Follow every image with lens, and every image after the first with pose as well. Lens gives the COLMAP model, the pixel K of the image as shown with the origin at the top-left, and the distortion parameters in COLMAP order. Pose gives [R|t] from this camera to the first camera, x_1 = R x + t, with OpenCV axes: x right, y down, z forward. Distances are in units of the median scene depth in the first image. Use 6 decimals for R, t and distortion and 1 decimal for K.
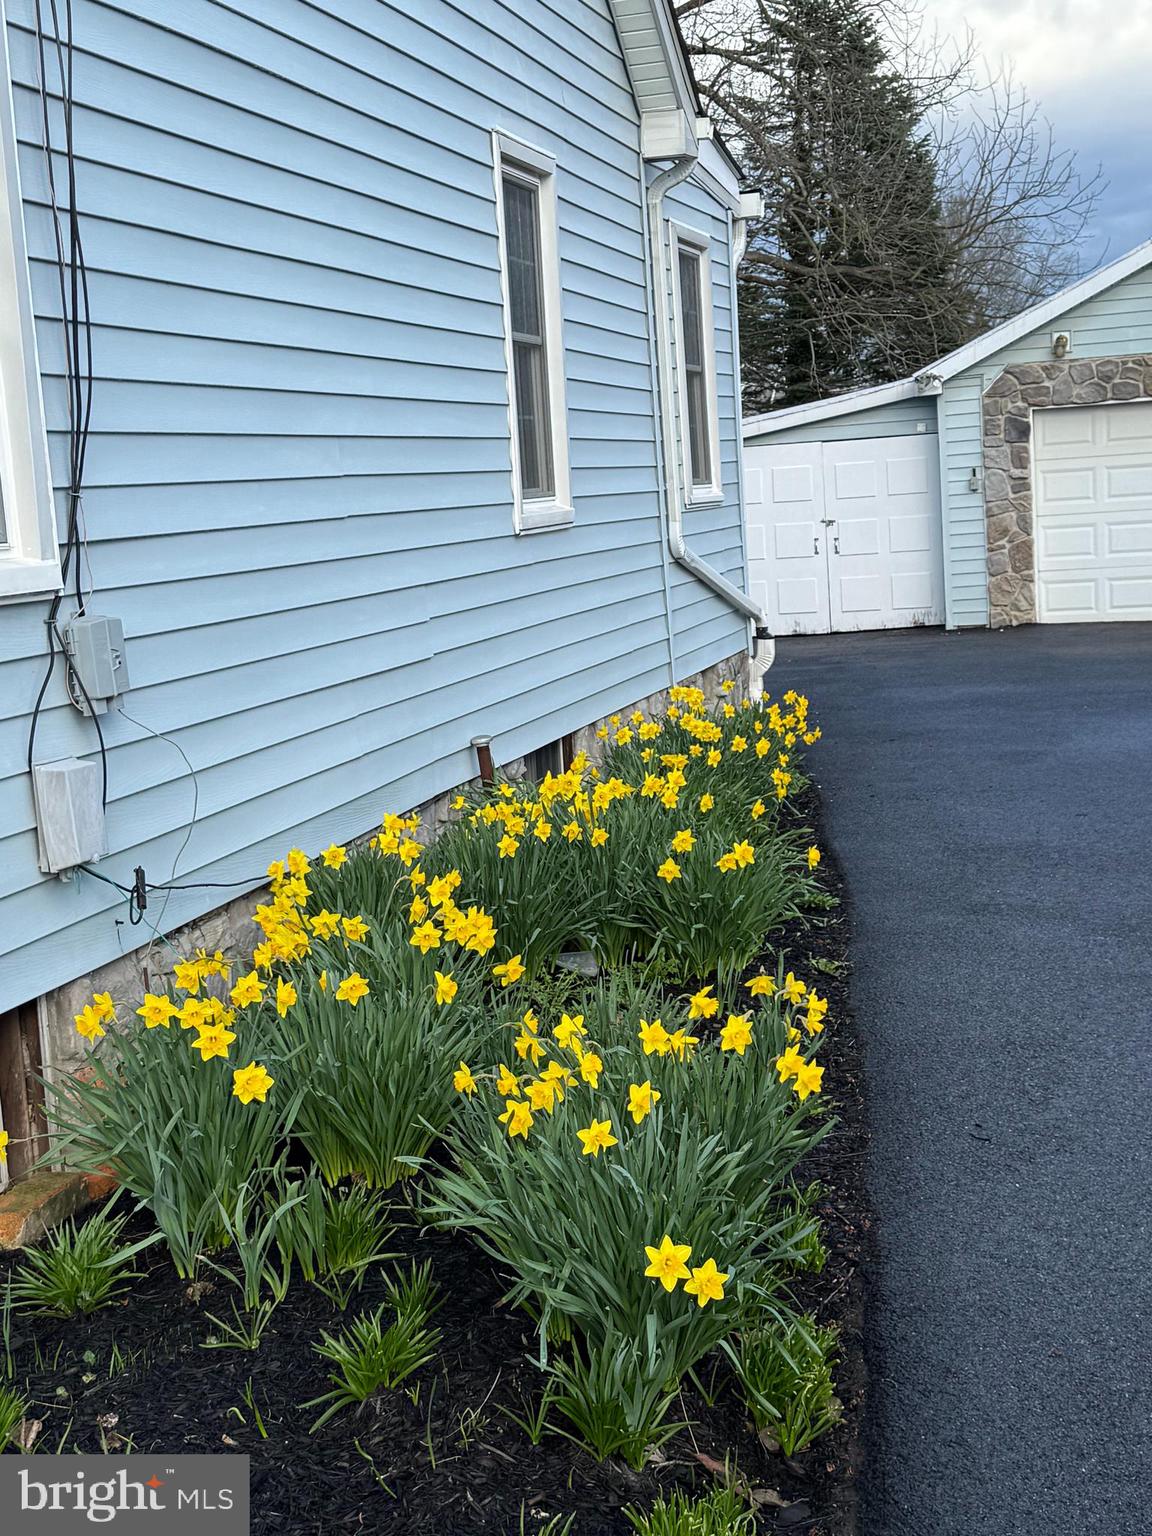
lens RADIAL K [[2085.0, 0, 580.3], [0, 2085.0, 774.4], [0, 0, 1]] dist [0.151330, 0.000000]
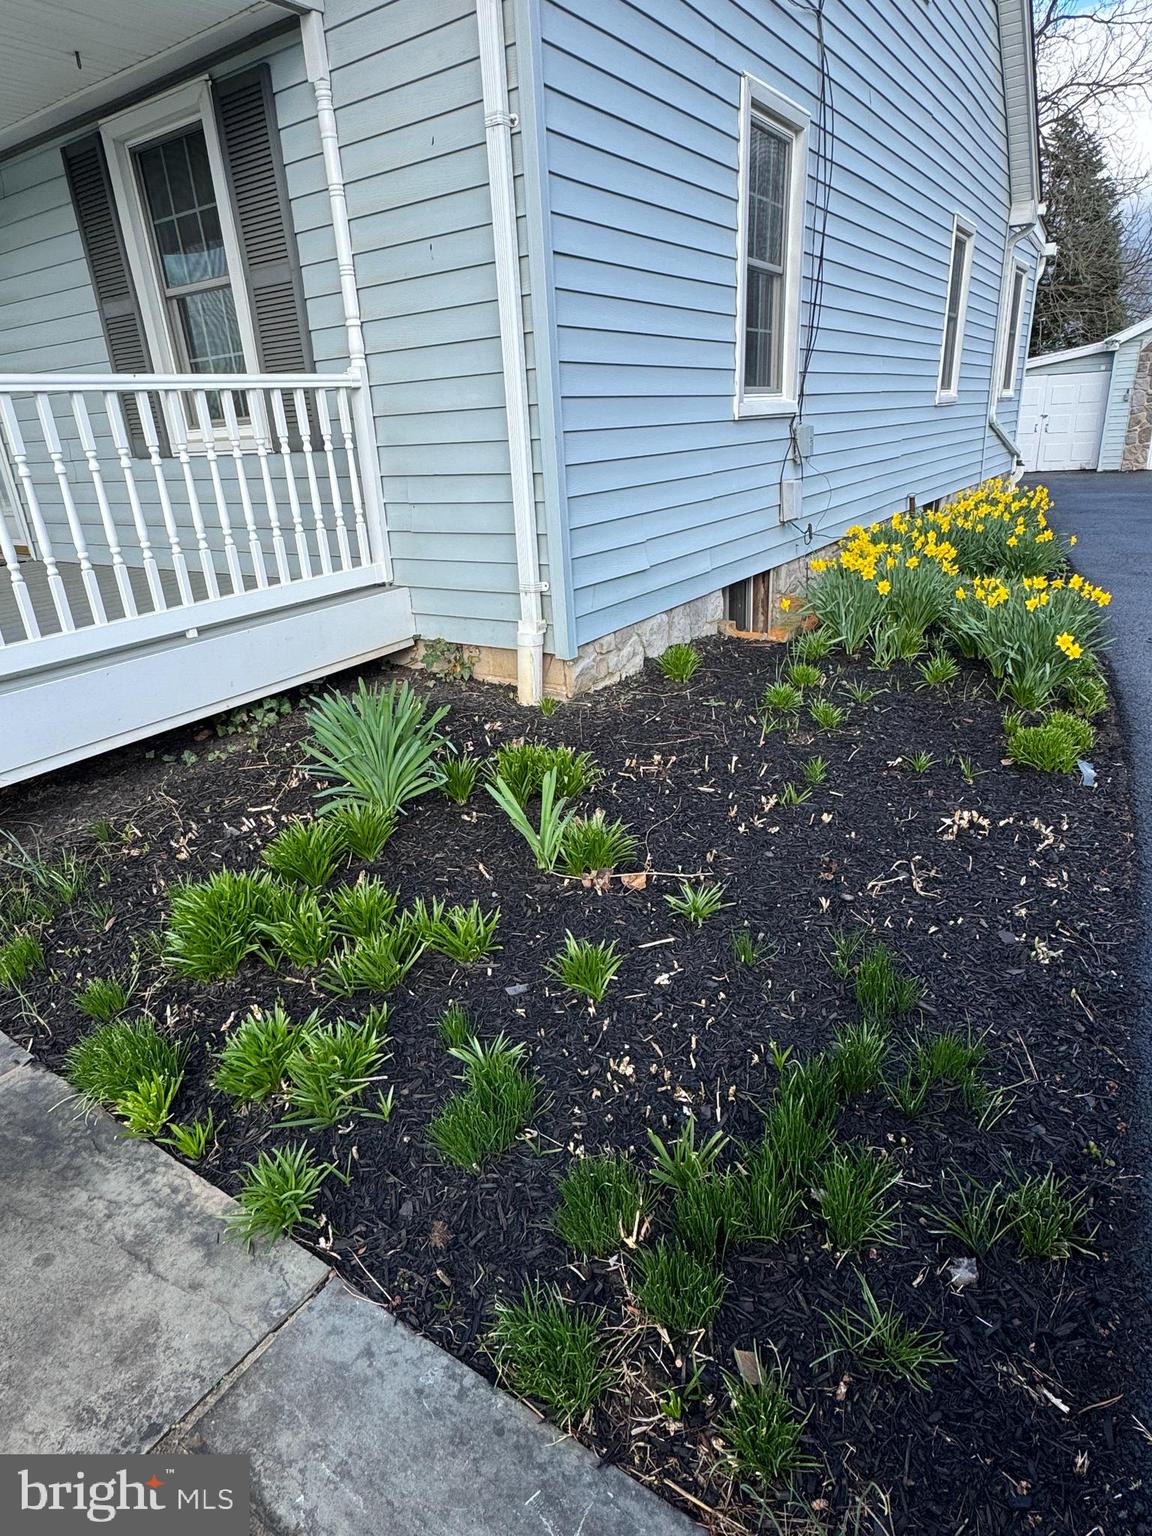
lens RADIAL K [[873.1, 0, 574.5], [0, 873.1, 765.8], [0, 0, 1]] dist [-0.002615, 0.002374]
pose [[0.946200, 0.132230, -0.295330, -0.051169], [-0.052463, 0.963308, 0.263223, 0.026894], [0.319300, -0.233568, 0.918419, -0.085084]]
